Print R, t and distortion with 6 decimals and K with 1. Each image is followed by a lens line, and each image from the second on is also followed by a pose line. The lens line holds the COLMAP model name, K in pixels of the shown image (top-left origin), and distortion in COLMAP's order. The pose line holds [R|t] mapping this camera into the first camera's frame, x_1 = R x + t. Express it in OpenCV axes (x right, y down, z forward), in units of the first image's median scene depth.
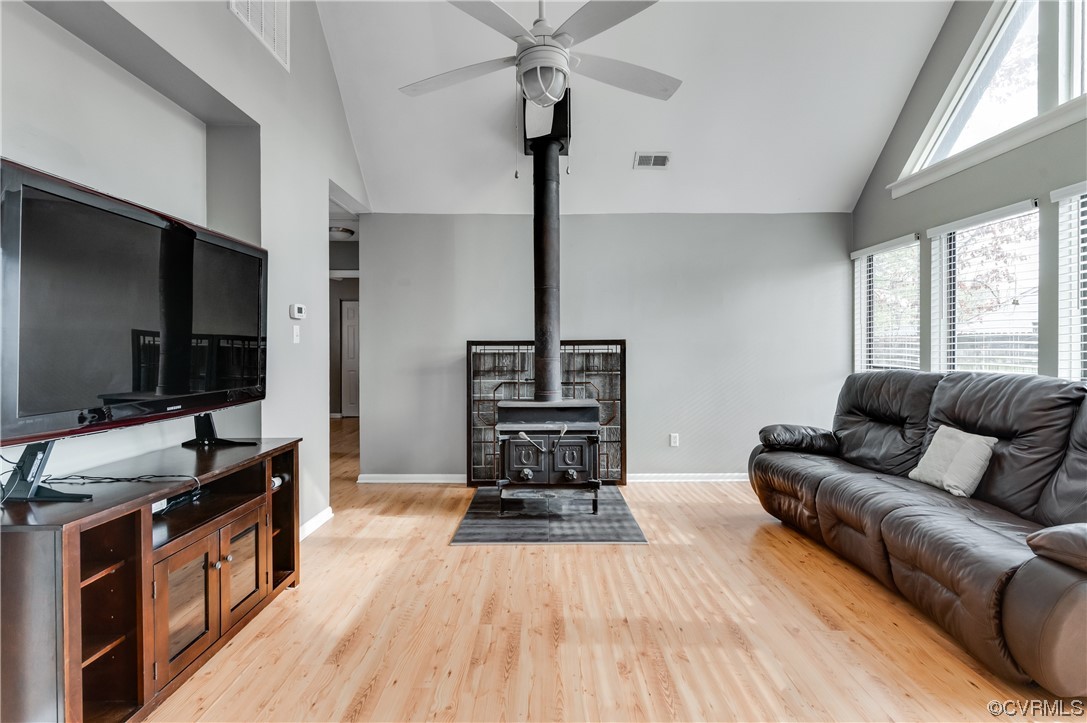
lens RADIAL K [[486.8, 0, 541.5], [0, 486.8, 349.1], [0, 0, 1]] dist [0.002135, -0.000075]
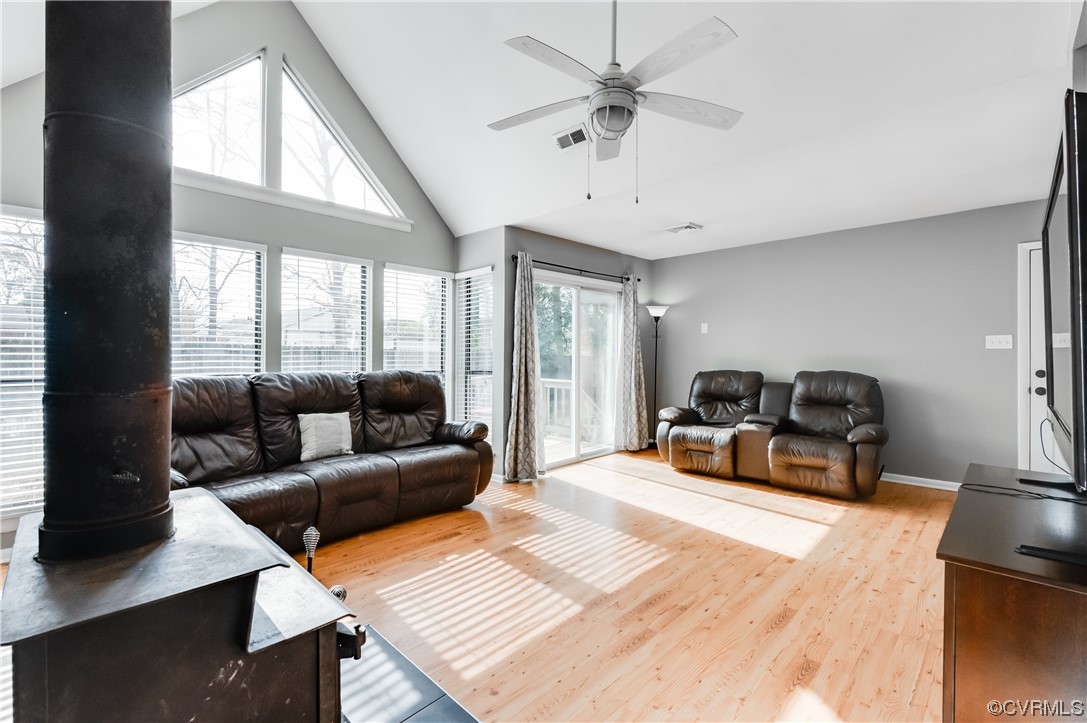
lens RADIAL K [[481.3, 0, 540.5], [0, 481.3, 355.8], [0, 0, 1]] dist [0.000975, -0.000098]
pose [[-0.717512, -0.002823, 0.696540, -0.385397], [-0.000002, 0.999992, 0.004051, -0.000480], [-0.696546, 0.002905, -0.717506, 1.130008]]
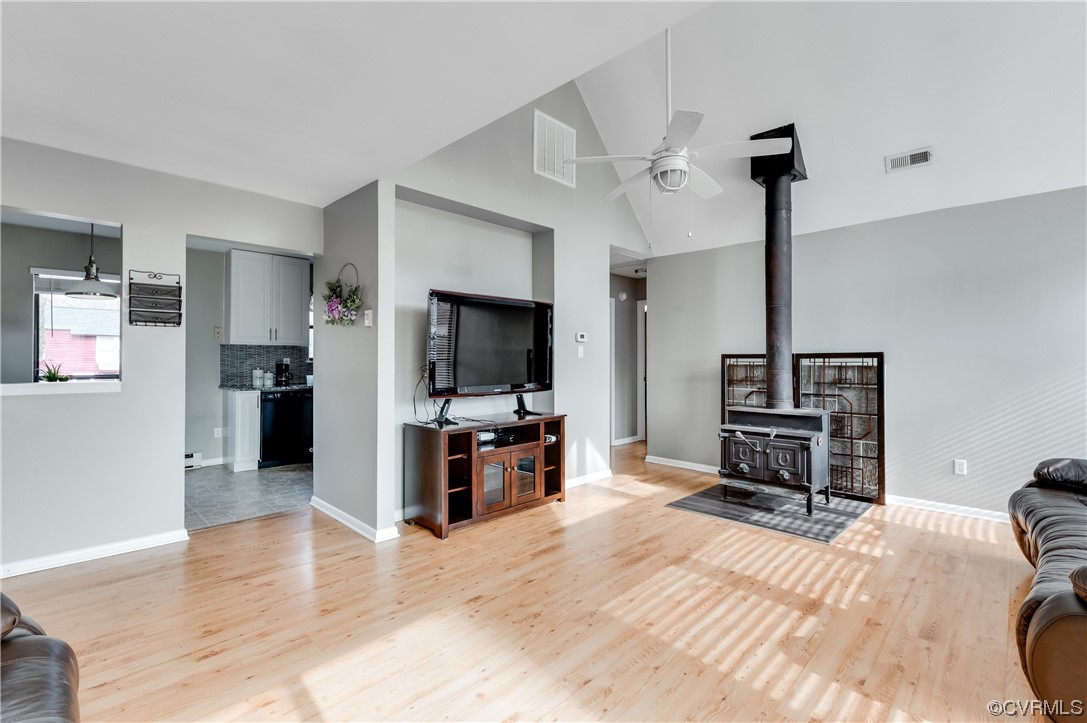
lens RADIAL K [[479.6, 0, 549.5], [0, 479.6, 356.3], [0, 0, 1]] dist [0.001000, 0.000177]
pose [[0.720589, -0.002499, -0.693358, 0.433100], [-0.002703, 0.999976, -0.006413, -0.004552], [0.693357, 0.006495, 0.720565, -0.160365]]
